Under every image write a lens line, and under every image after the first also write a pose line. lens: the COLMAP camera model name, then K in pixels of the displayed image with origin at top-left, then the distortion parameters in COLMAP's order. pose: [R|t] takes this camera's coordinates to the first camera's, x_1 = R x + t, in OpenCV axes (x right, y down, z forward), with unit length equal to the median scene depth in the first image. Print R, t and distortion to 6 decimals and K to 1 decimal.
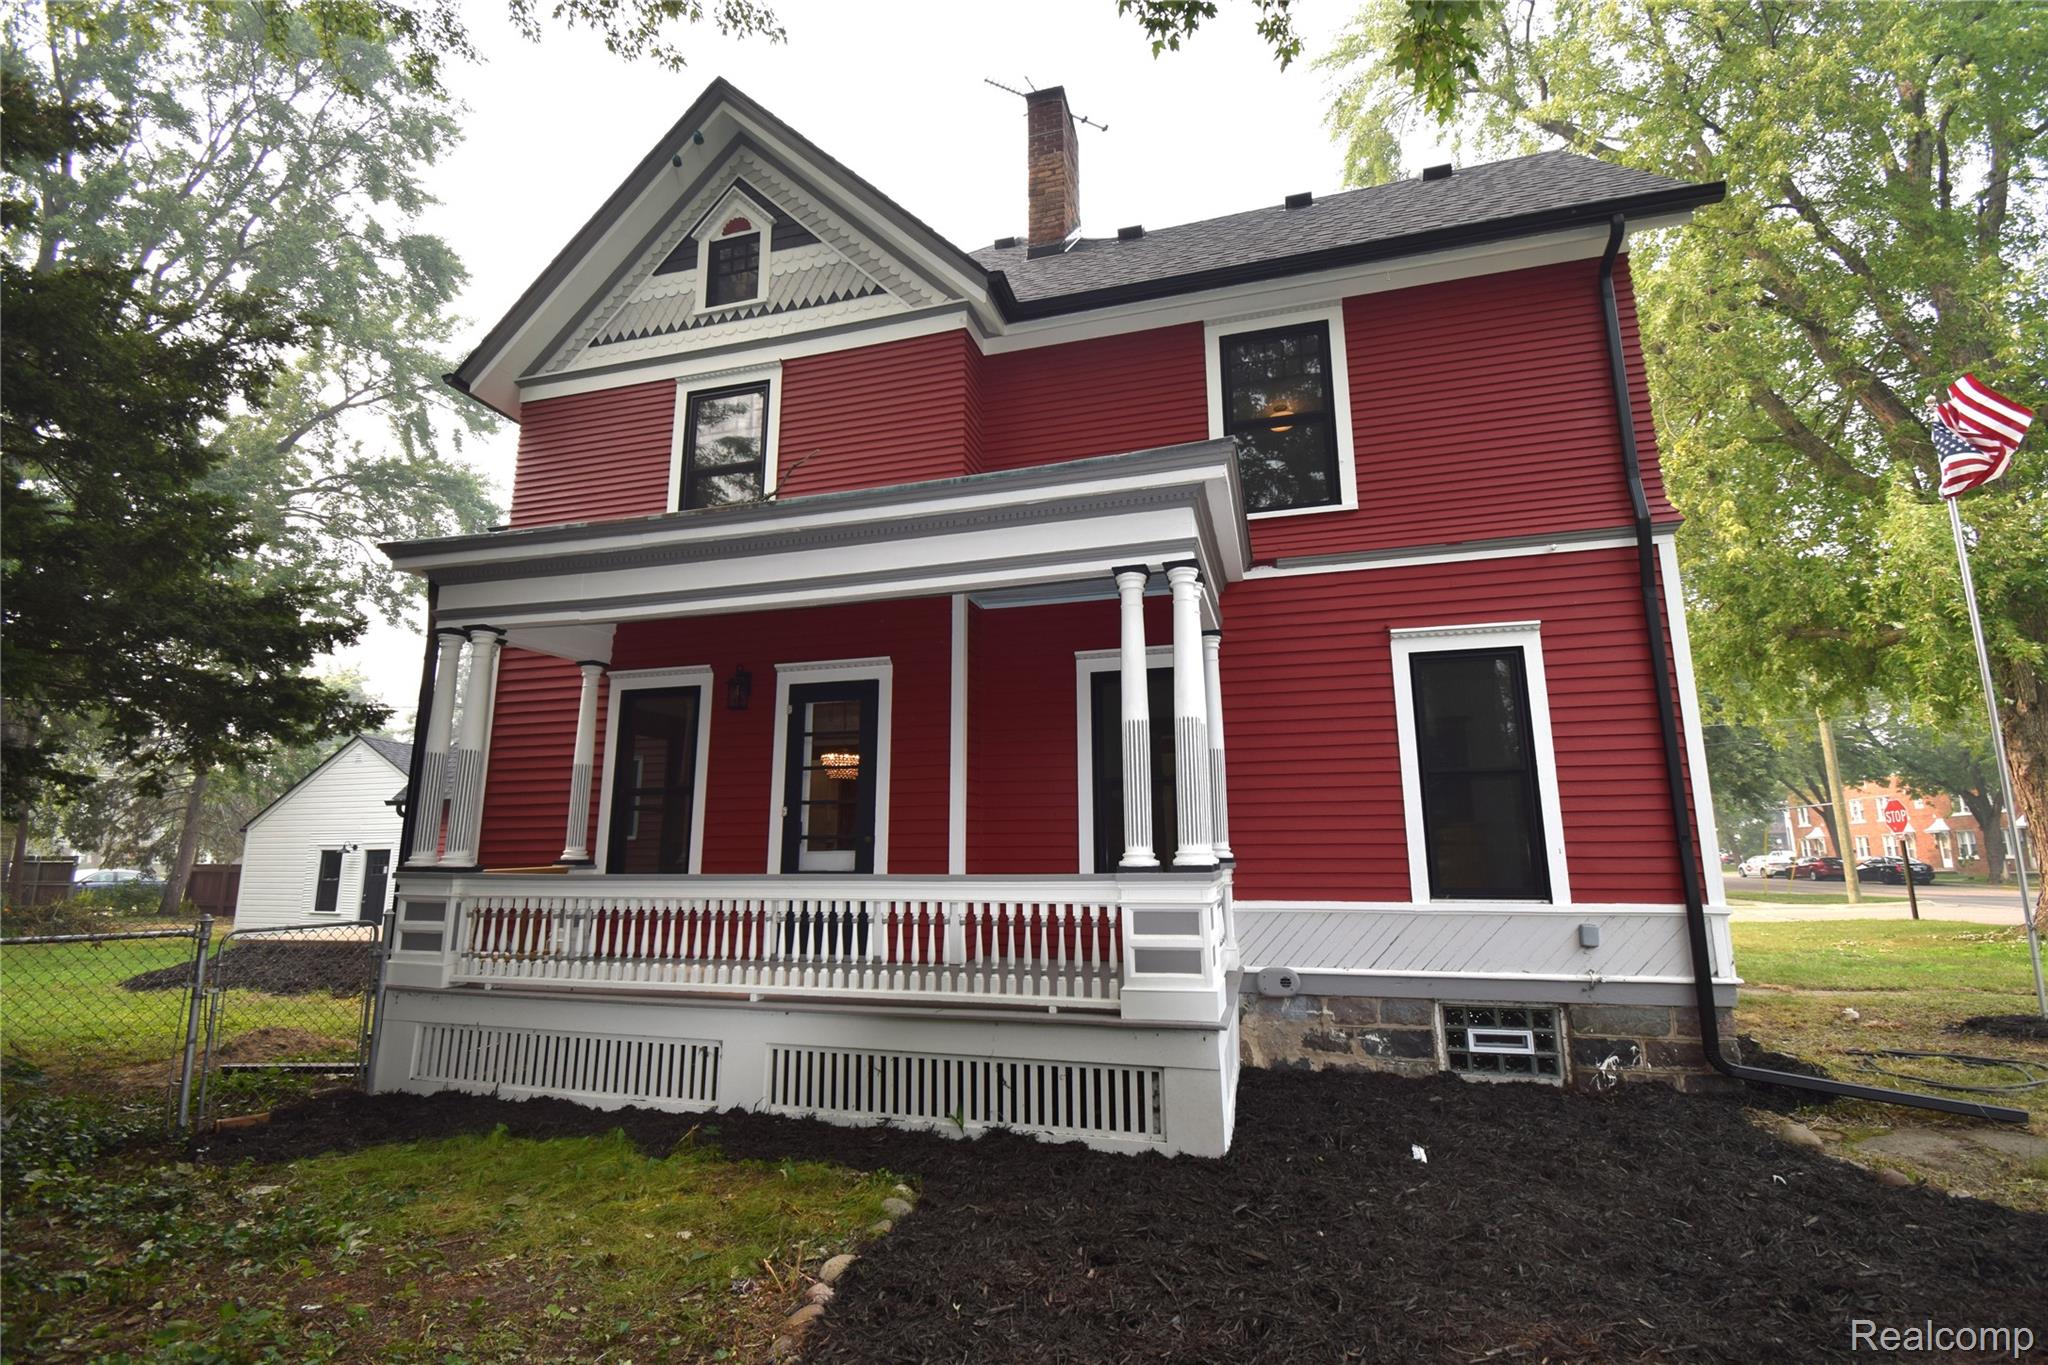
lens RADIAL K [[915.5, 0, 1028.7], [0, 915.5, 676.2], [0, 0, 1]] dist [-0.005632, -0.002337]
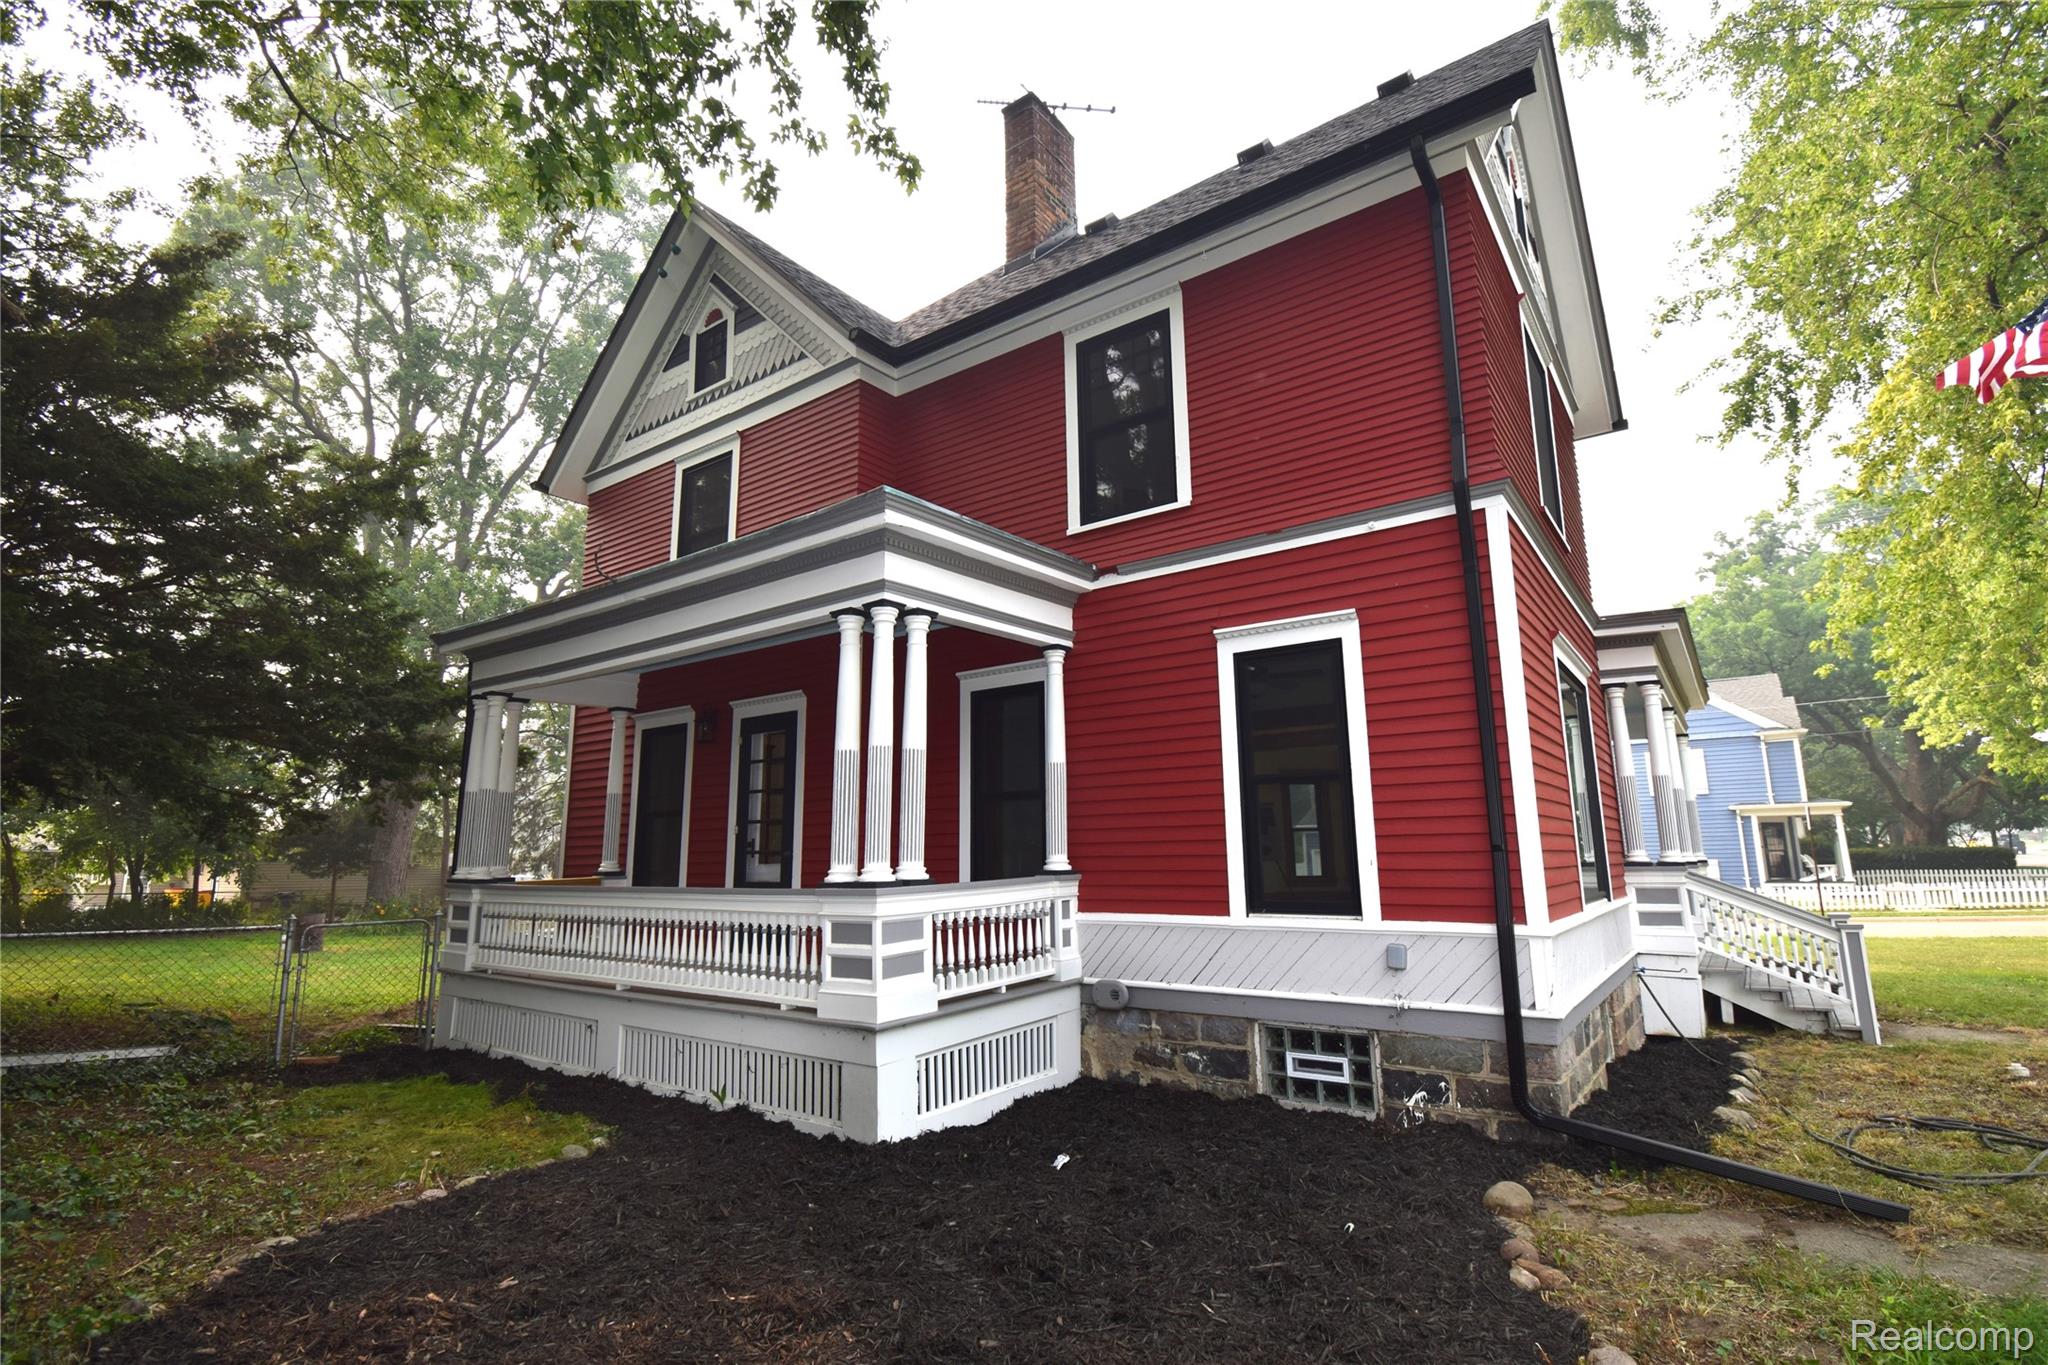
lens RADIAL K [[972.7, 0, 1016.8], [0, 972.7, 676.4], [0, 0, 1]] dist [-0.004757, 0.000086]
pose [[0.933278, -0.072770, -0.351704, 0.579340], [0.077089, 0.997023, -0.001727, -0.017979], [0.350783, -0.025501, 0.936110, -0.021729]]
